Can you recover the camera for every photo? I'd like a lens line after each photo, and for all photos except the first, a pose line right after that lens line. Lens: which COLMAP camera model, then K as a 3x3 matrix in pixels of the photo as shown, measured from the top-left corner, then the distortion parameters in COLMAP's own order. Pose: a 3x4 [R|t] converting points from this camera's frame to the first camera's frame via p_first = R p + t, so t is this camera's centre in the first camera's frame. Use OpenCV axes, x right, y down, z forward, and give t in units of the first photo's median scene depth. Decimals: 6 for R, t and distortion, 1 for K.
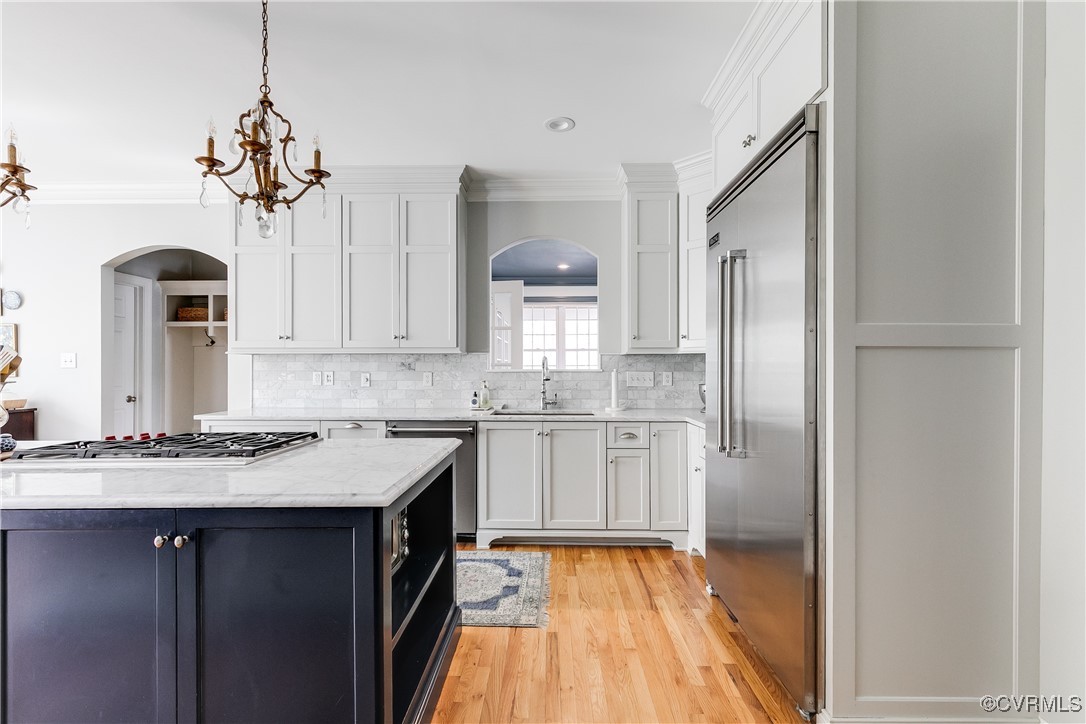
lens RADIAL K [[503.4, 0, 542.5], [0, 503.4, 367.4], [0, 0, 1]] dist [0.001111, 0.000173]
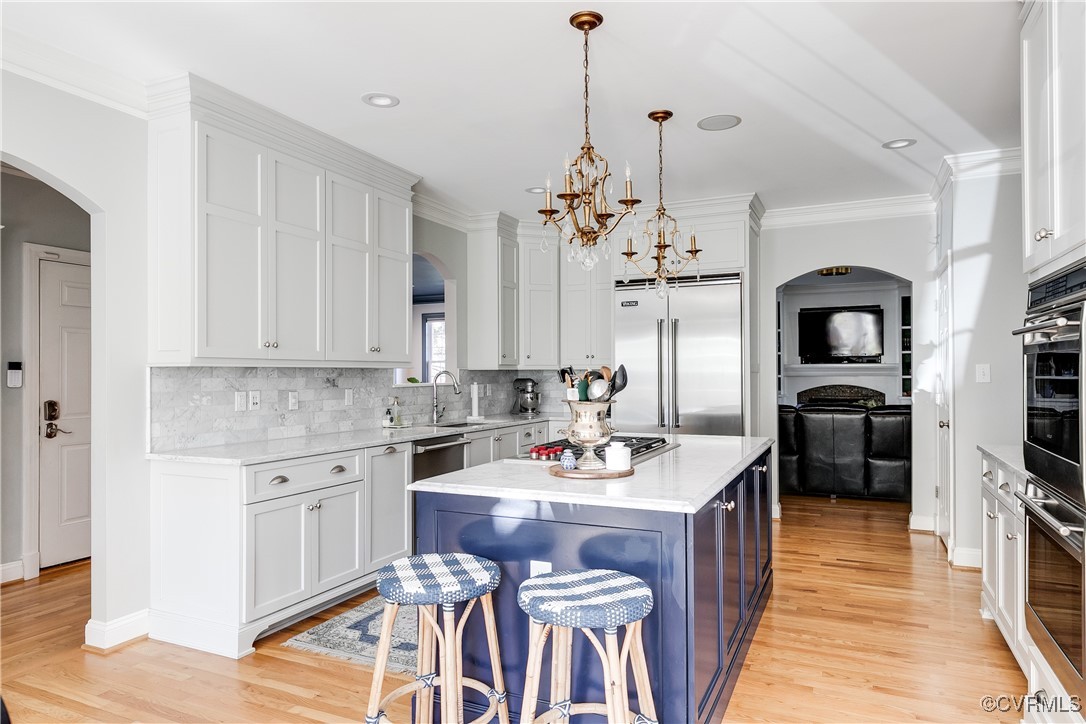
lens RADIAL K [[683.9, 0, 542.1], [0, 683.9, 365.9], [0, 0, 1]] dist [-0.003404, -0.000557]
pose [[0.405326, 0.008265, 0.914135, -1.166421], [0.002312, 0.999947, -0.010066, -0.017932], [-0.914170, 0.006194, 0.405285, 0.217949]]
